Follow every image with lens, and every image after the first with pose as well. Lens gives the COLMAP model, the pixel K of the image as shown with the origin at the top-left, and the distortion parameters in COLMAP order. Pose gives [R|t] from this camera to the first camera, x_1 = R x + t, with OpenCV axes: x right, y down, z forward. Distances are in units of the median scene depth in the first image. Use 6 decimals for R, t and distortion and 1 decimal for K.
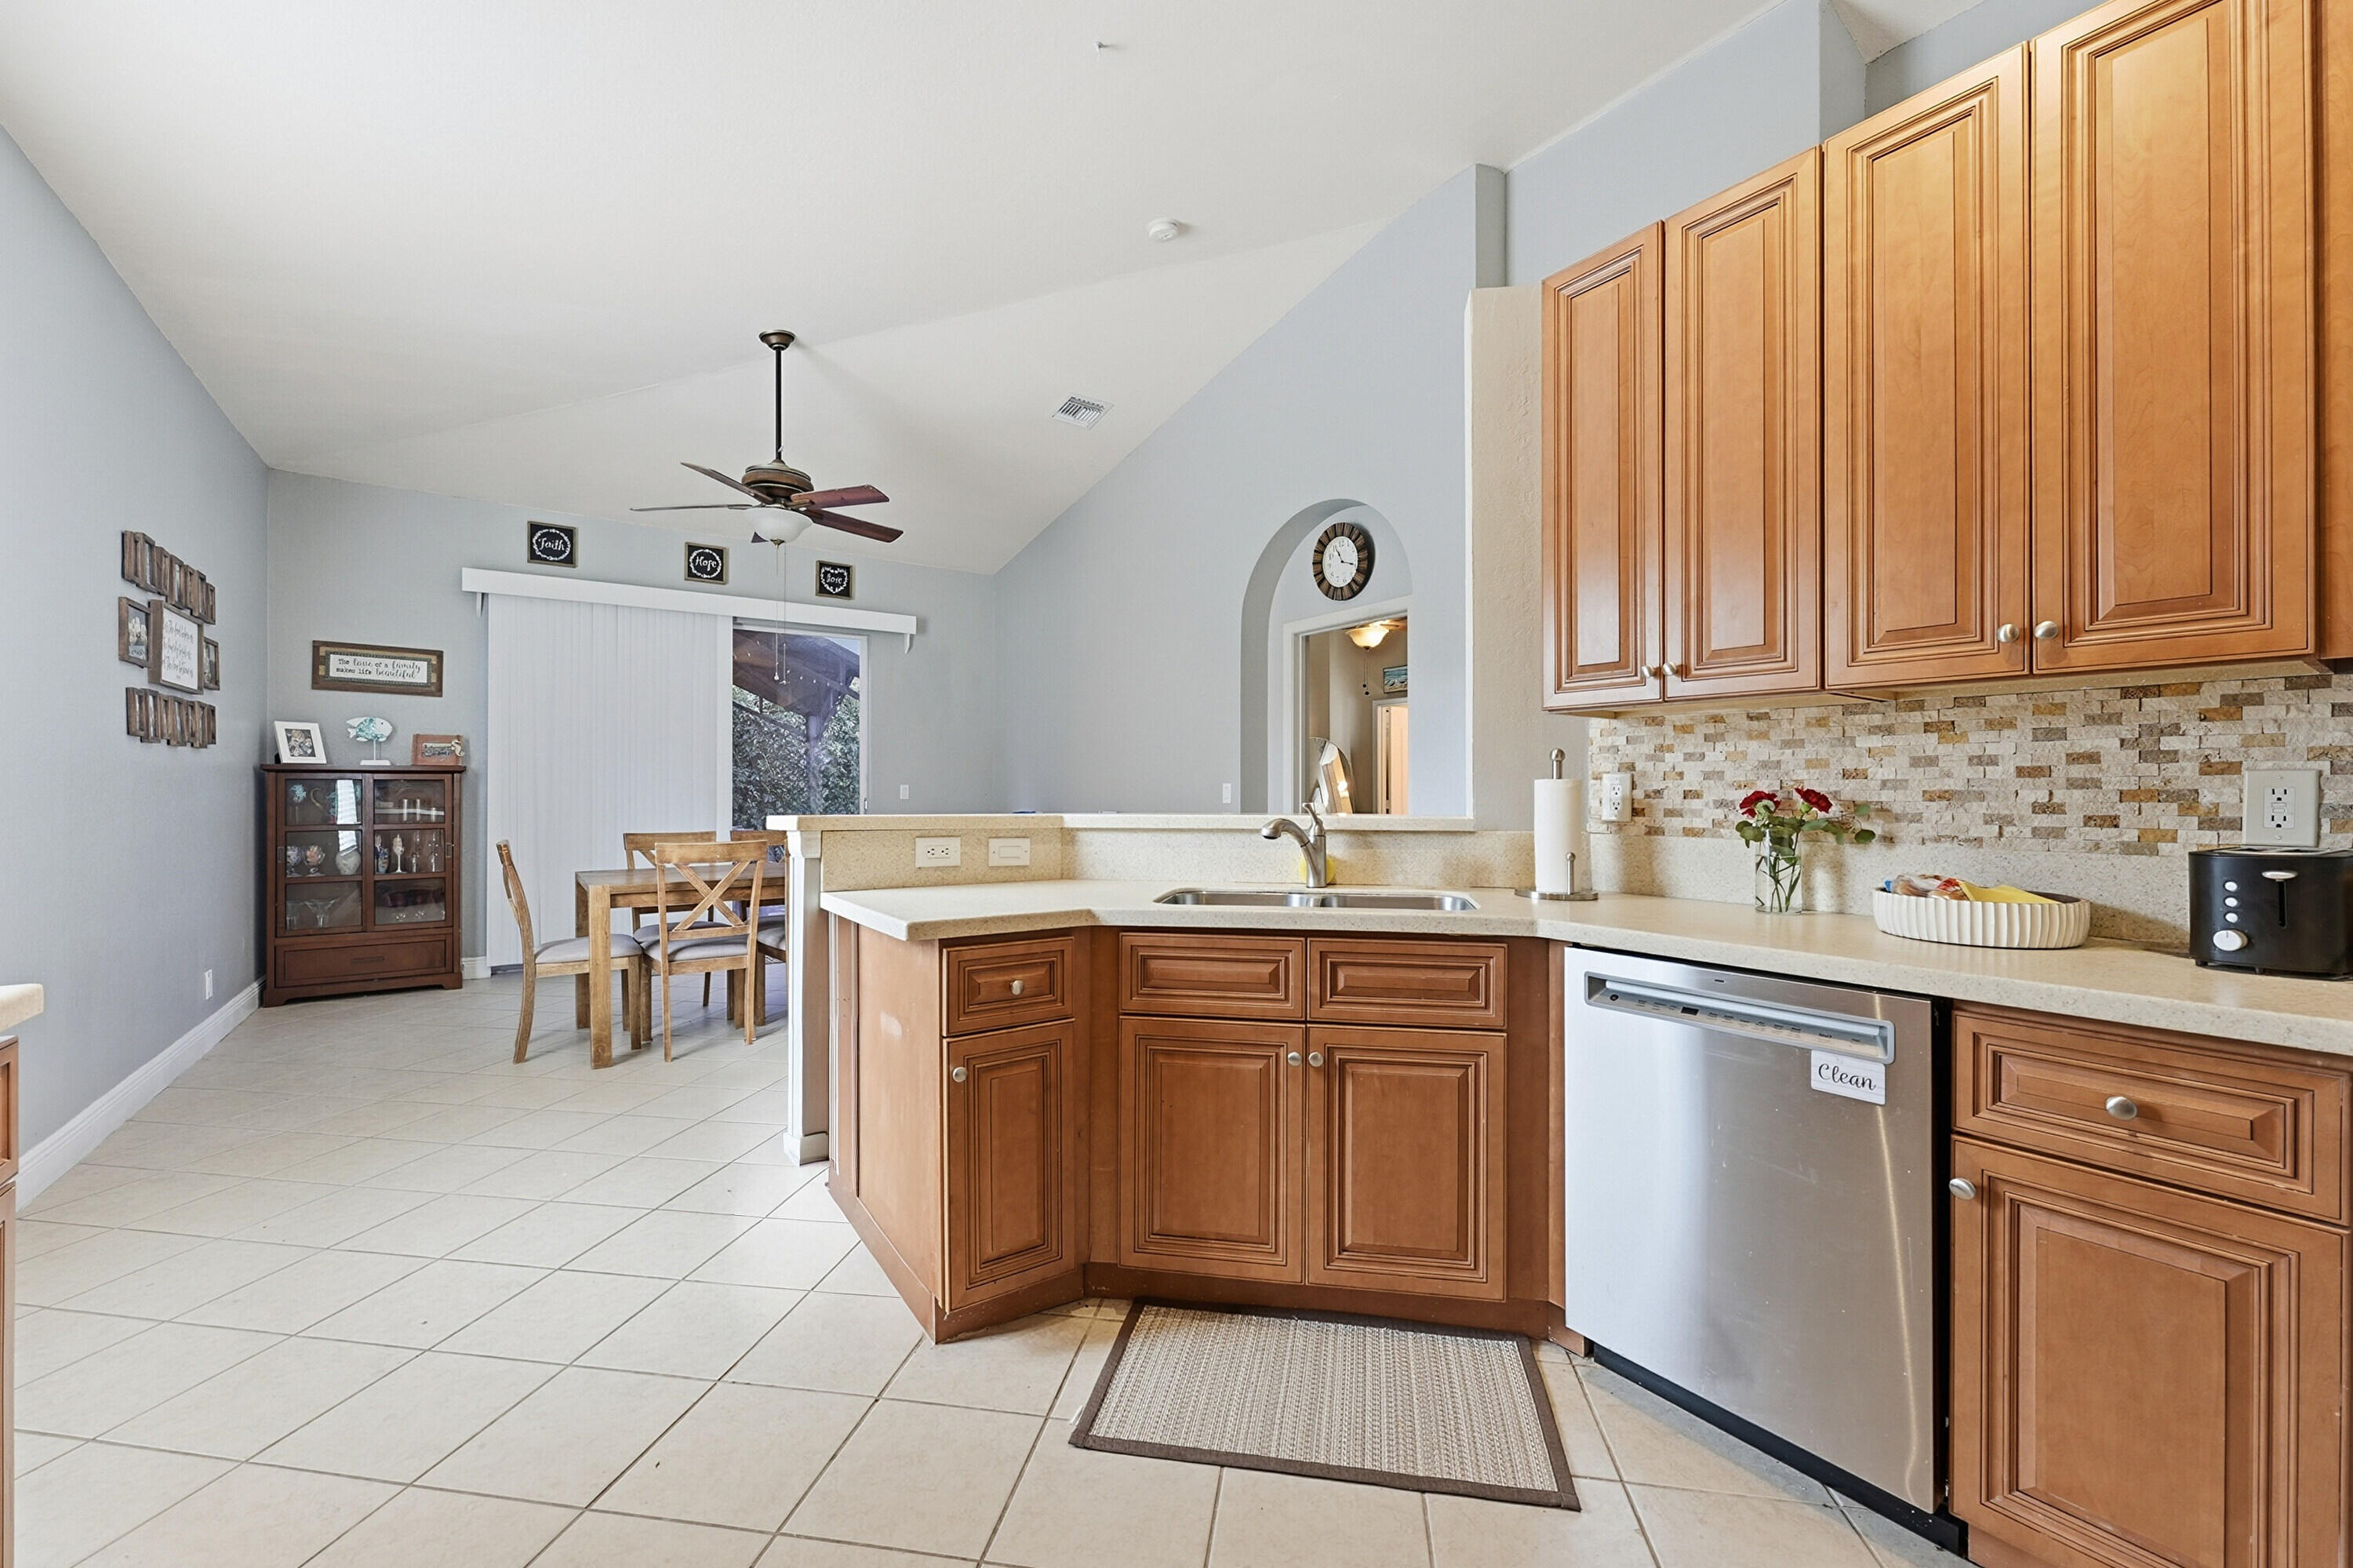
lens RADIAL K [[944.9, 0, 1185.8], [0, 944.9, 788.4], [0, 0, 1]] dist [0.001057, 0.000140]
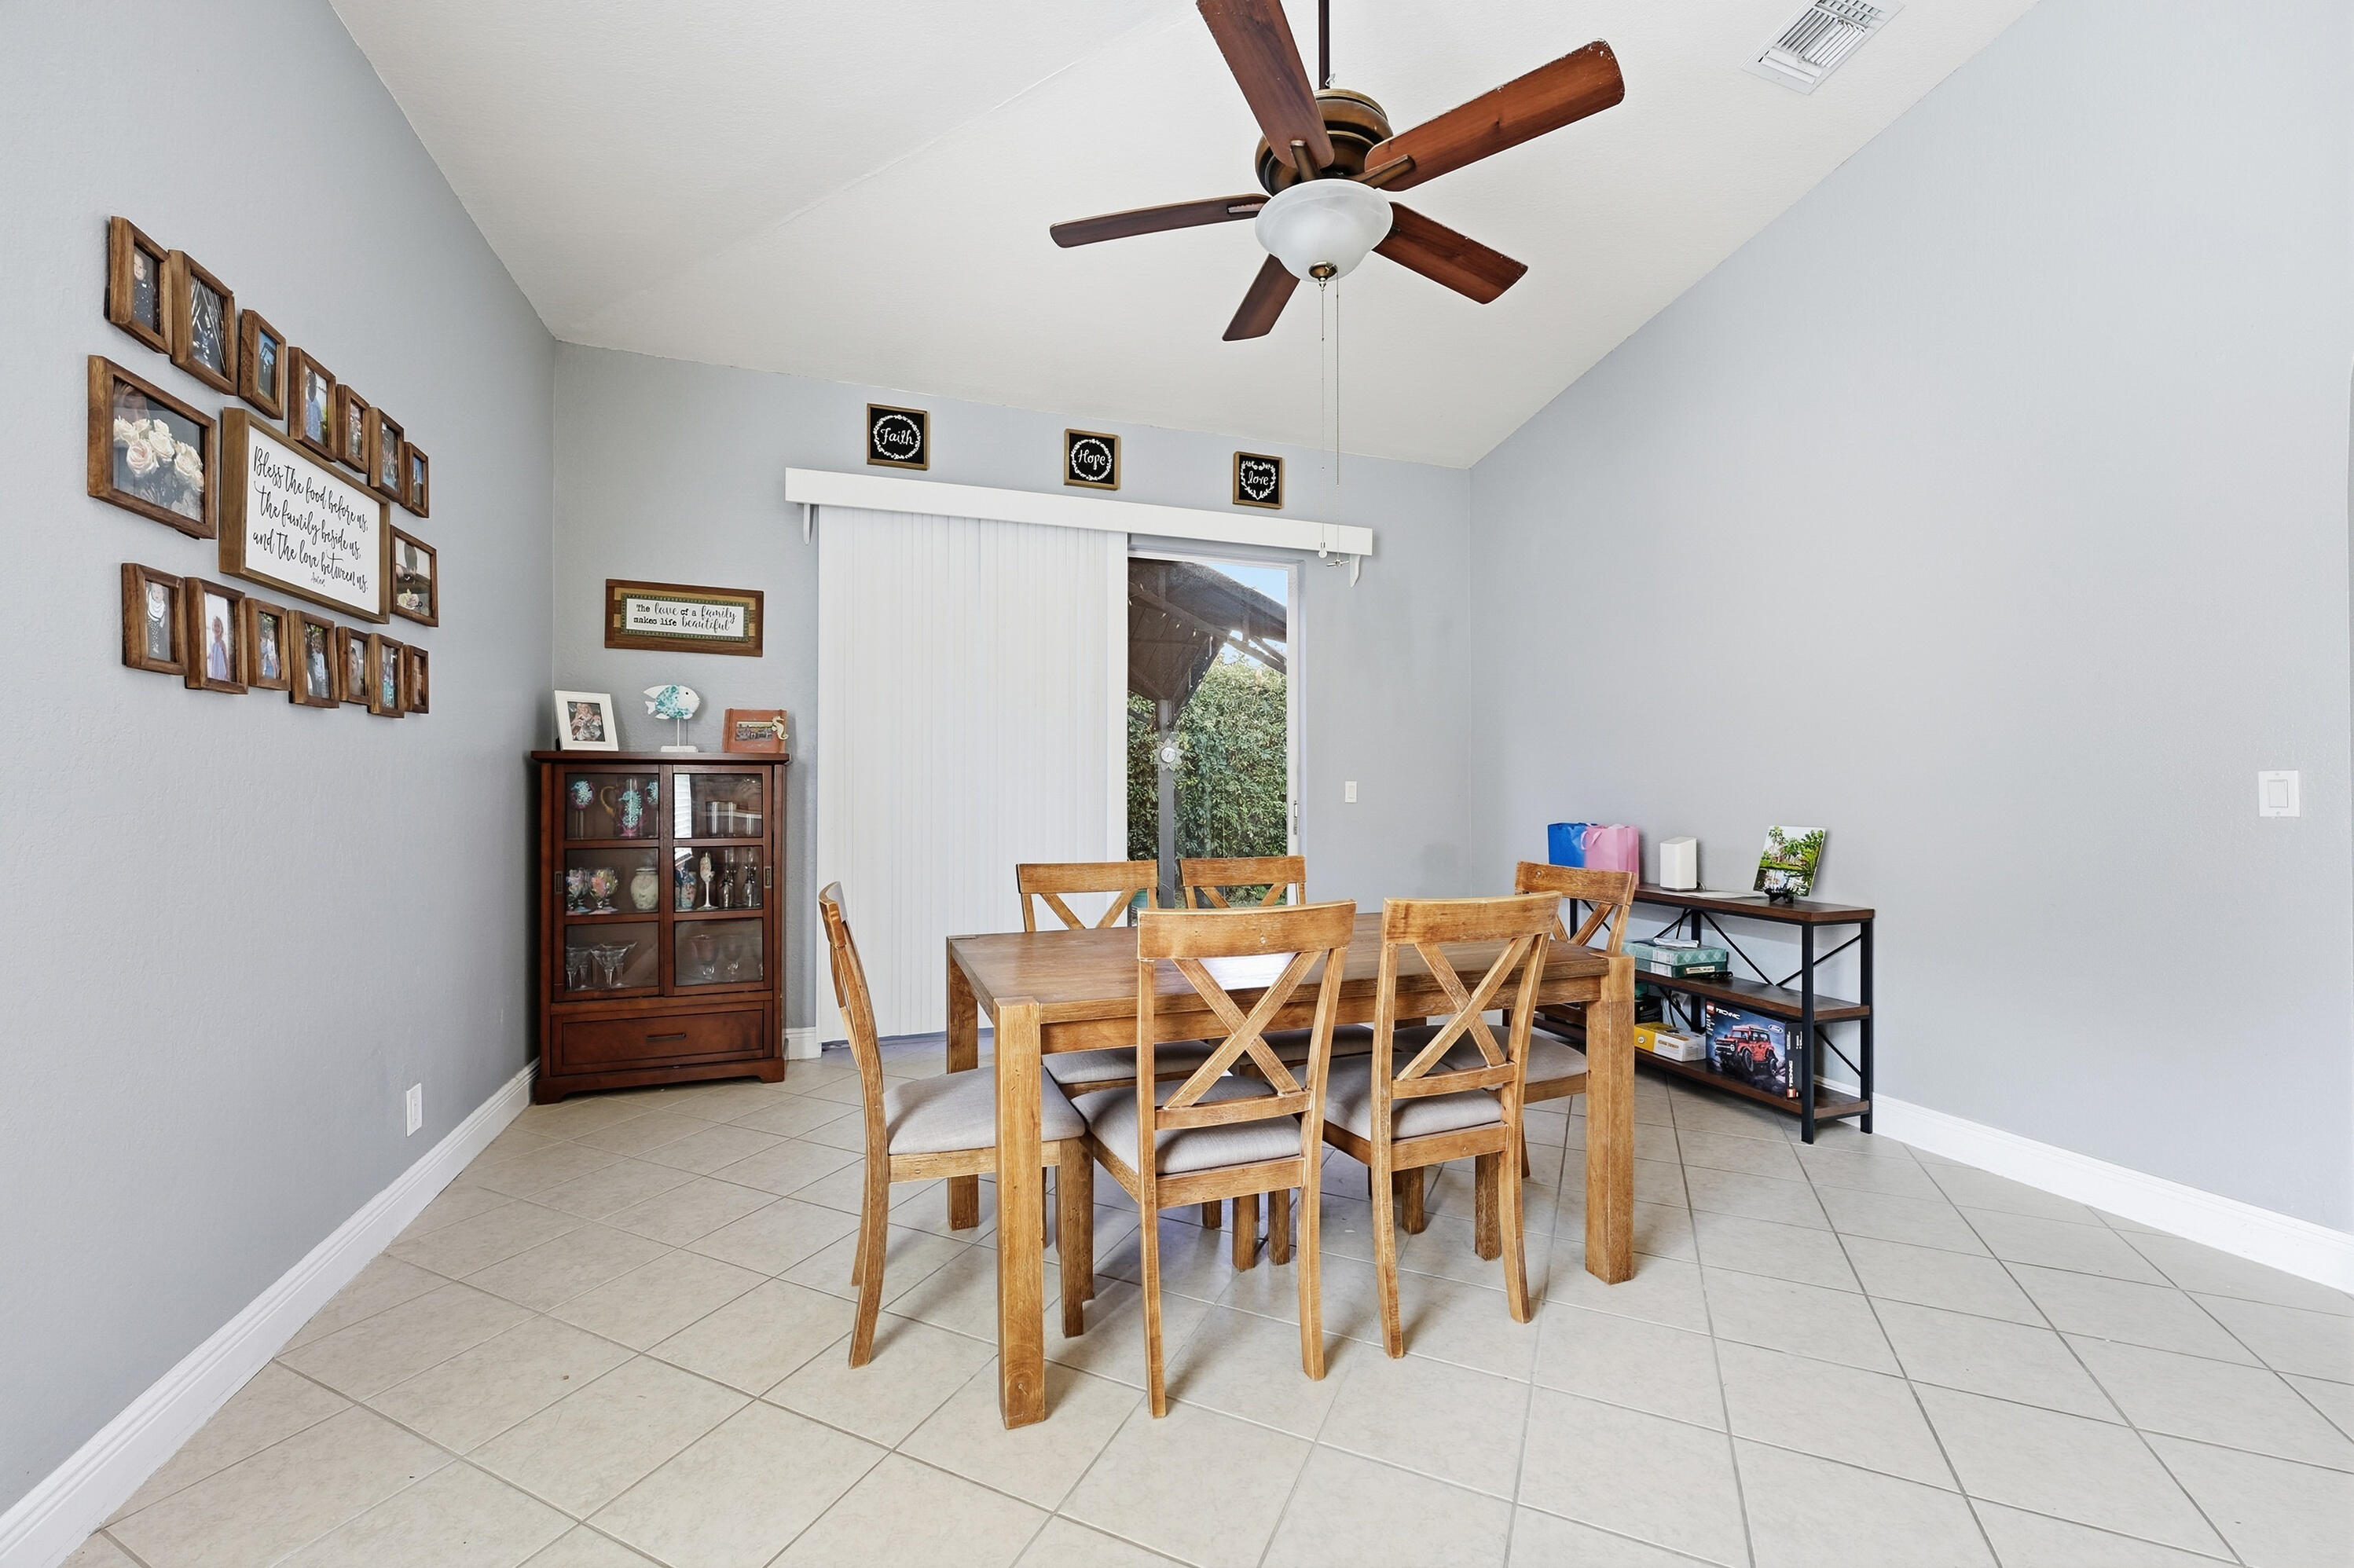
lens RADIAL K [[945.1, 0, 1186.3], [0, 945.1, 788.4], [0, 0, 1]] dist [0.001057, 0.000140]
pose [[0.962276, -0.000552, -0.272075, -0.308829], [0.000475, 1.000000, -0.000350, 0.001669], [0.272075, 0.000207, 0.962276, 0.433299]]
